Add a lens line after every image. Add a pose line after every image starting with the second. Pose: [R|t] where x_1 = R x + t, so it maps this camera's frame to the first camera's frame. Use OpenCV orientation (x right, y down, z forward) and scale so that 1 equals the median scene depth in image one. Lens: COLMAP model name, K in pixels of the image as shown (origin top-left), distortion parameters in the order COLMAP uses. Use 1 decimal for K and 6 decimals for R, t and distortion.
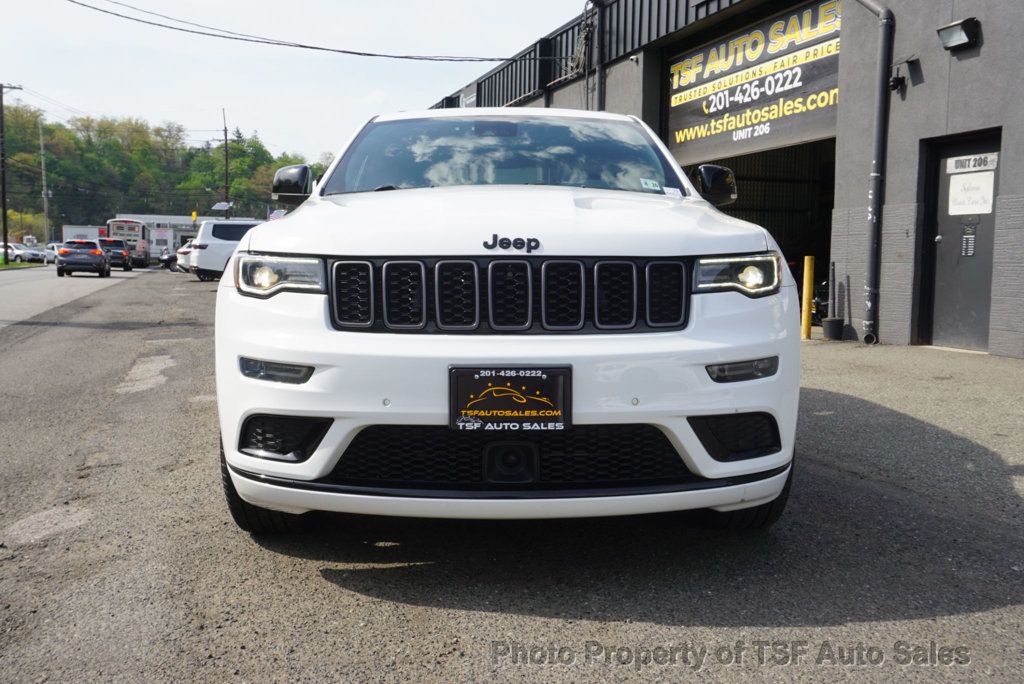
lens RADIAL K [[941.0, 0, 512.0], [0, 941.0, 342.0], [0, 0, 1]] dist [0.004083, 0.003851]
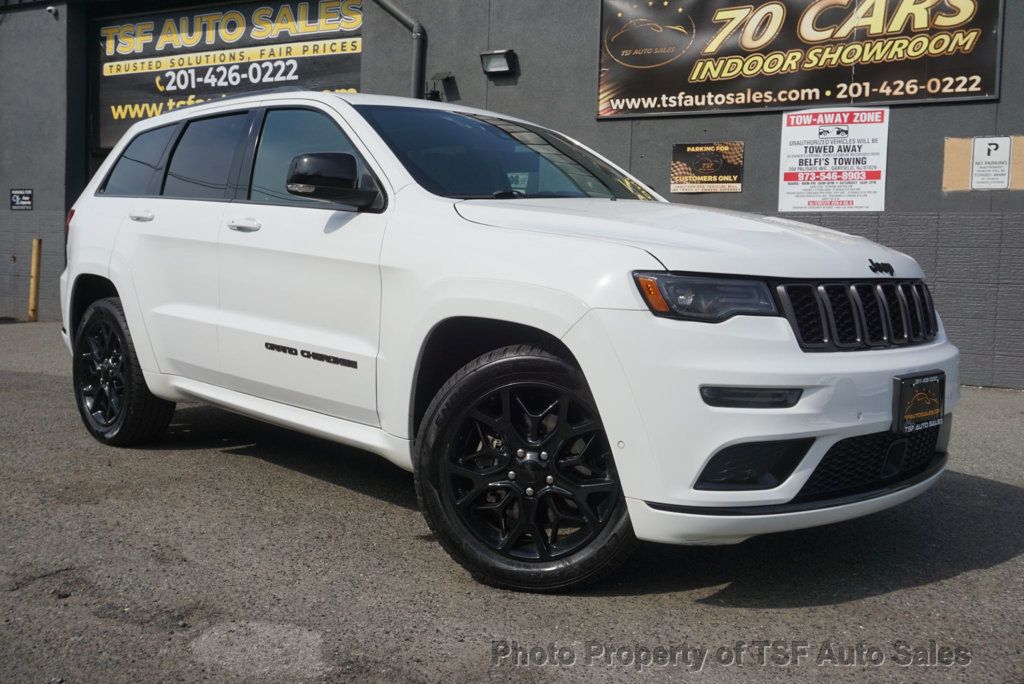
lens RADIAL K [[1025.5, 0, 512.0], [0, 1025.5, 342.0], [0, 0, 1]] dist [0.017696, 0.002345]
pose [[0.704853, -0.041720, 0.708126, -0.280789], [0.041280, 0.998990, 0.017768, -0.013091], [-0.708151, 0.016708, 0.705863, 0.102526]]
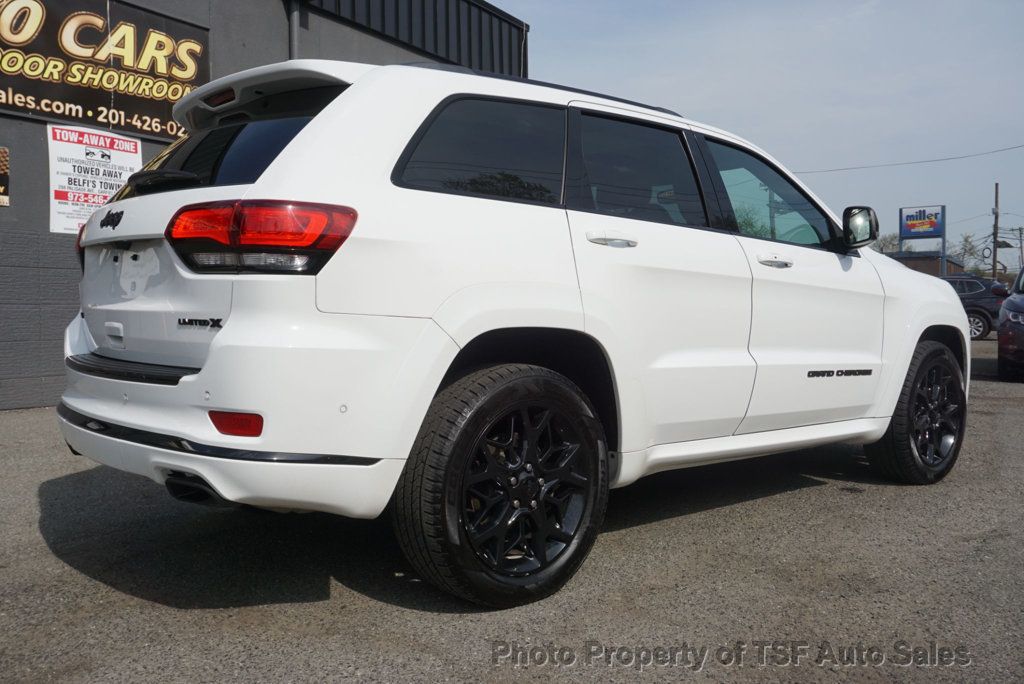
lens RADIAL K [[910.8, 0, 512.0], [0, 910.8, 342.0], [0, 0, 1]] dist [0.005805, 0.010287]
pose [[-0.685006, -0.039170, 0.727484, -0.260294], [0.064030, 0.991453, 0.113674, -0.067912], [-0.725718, 0.124448, -0.676643, 0.734854]]
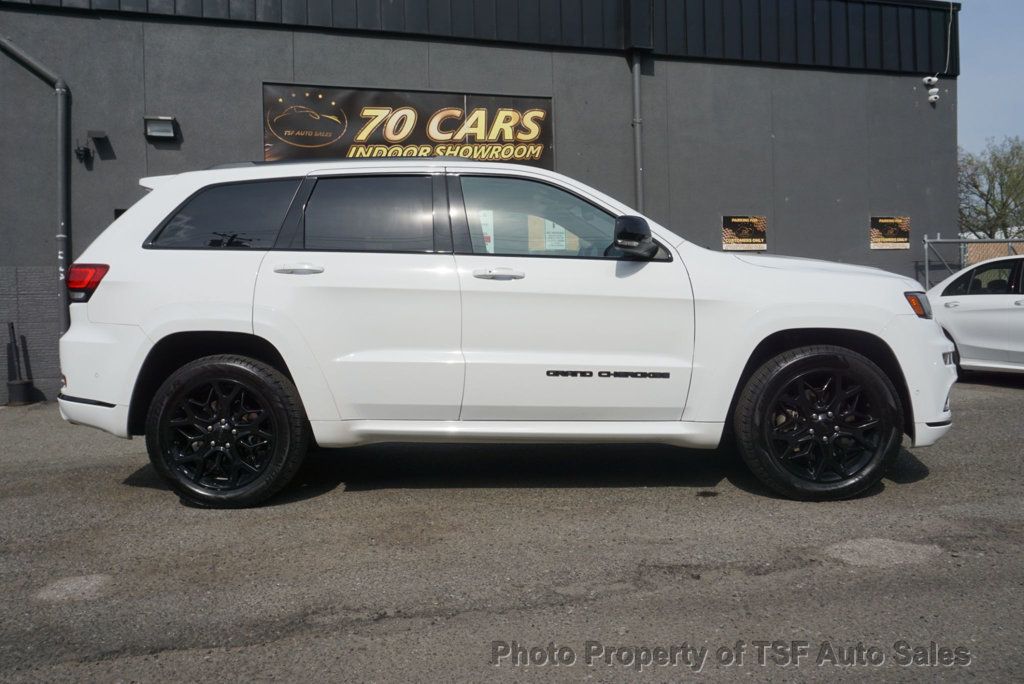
lens RADIAL K [[852.8, 0, 512.0], [0, 852.8, 342.0], [0, 0, 1]] dist [0.002046, -0.000141]
pose [[0.003468, -0.042438, 0.999093, -0.447814], [0.113344, 0.992677, 0.041772, -0.039220], [-0.993550, 0.113096, 0.008253, 0.431077]]
